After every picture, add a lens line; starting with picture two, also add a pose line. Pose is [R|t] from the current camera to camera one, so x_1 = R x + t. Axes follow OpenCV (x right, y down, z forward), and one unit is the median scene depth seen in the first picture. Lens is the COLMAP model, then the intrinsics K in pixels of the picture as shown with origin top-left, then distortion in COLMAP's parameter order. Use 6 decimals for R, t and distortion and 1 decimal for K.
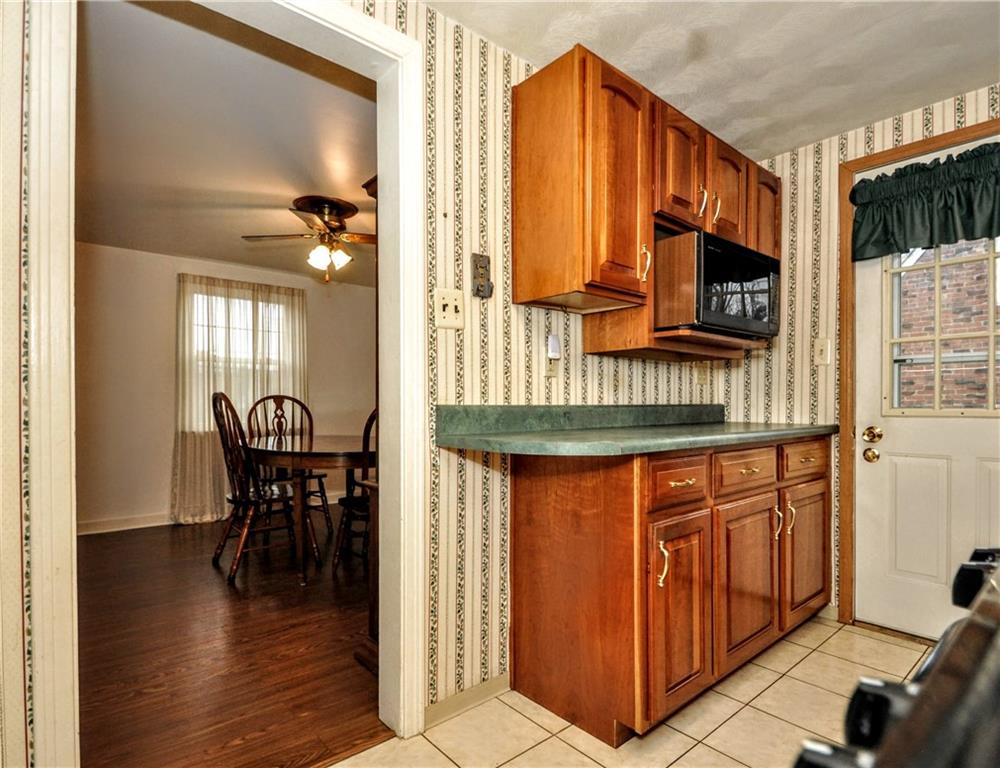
lens RADIAL K [[553.4, 0, 497.8], [0, 553.4, 398.1], [0, 0, 1]] dist [-0.000507, 0.000072]
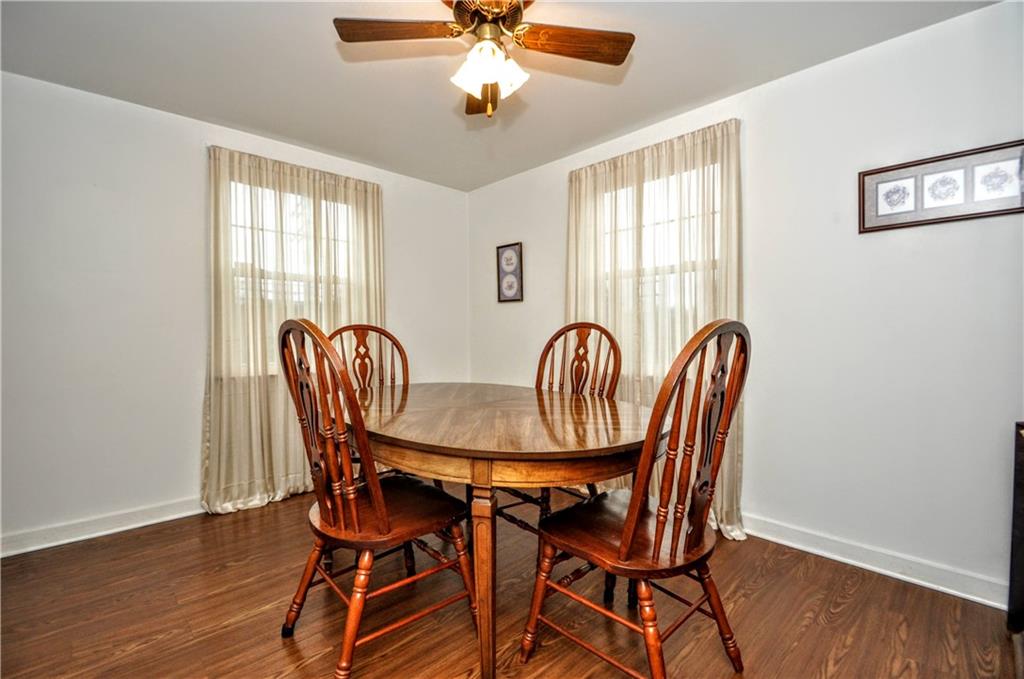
lens RADIAL K [[454.0, 0, 512.0], [0, 454.0, 339.5], [0, 0, 1]] dist [0.000075, -0.010342]
pose [[0.997784, -0.003326, 0.066457, -0.239528], [0.002262, 0.999868, 0.016085, 0.004044], [-0.066501, -0.015899, 0.997660, 0.412323]]
